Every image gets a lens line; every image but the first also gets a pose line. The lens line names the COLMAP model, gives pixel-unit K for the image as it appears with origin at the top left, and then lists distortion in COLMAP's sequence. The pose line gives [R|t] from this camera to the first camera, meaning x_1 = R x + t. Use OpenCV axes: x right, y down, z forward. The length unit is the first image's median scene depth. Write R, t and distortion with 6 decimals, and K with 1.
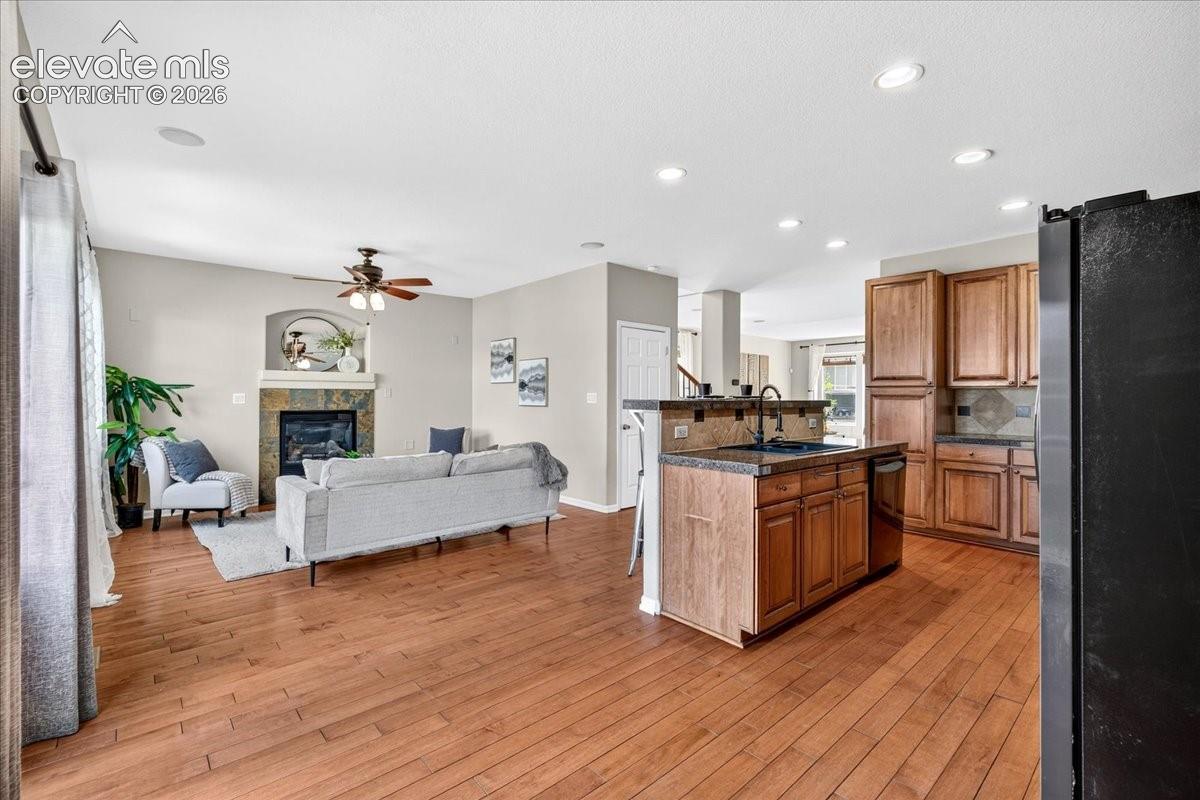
lens RADIAL K [[529.9, 0, 601.7], [0, 529.9, 396.0], [0, 0, 1]] dist [-0.000437, -0.000028]
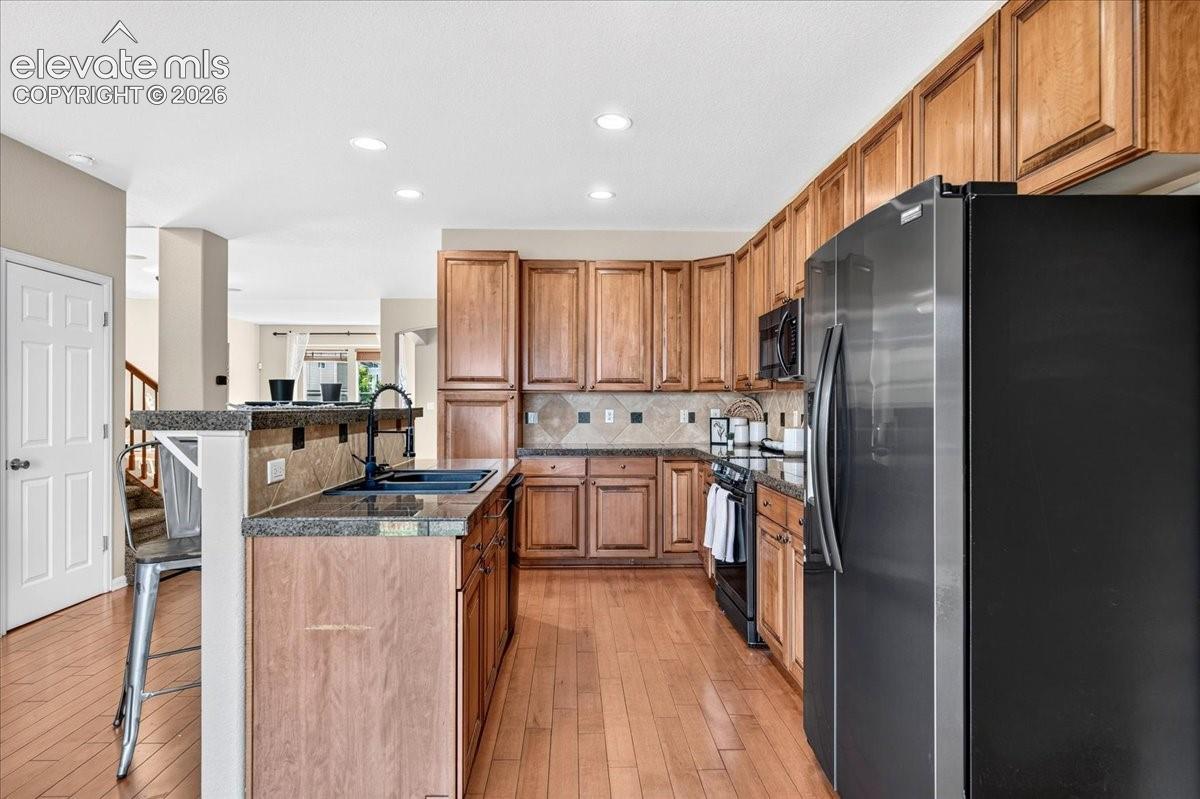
lens RADIAL K [[664.8, 0, 597.6], [0, 664.8, 405.5], [0, 0, 1]] dist [-0.002817, -0.000381]
pose [[0.641605, -0.005768, 0.767014, -0.104034], [0.001185, 0.999978, 0.006528, -0.000247], [-0.767035, -0.003280, 0.641597, 0.232391]]
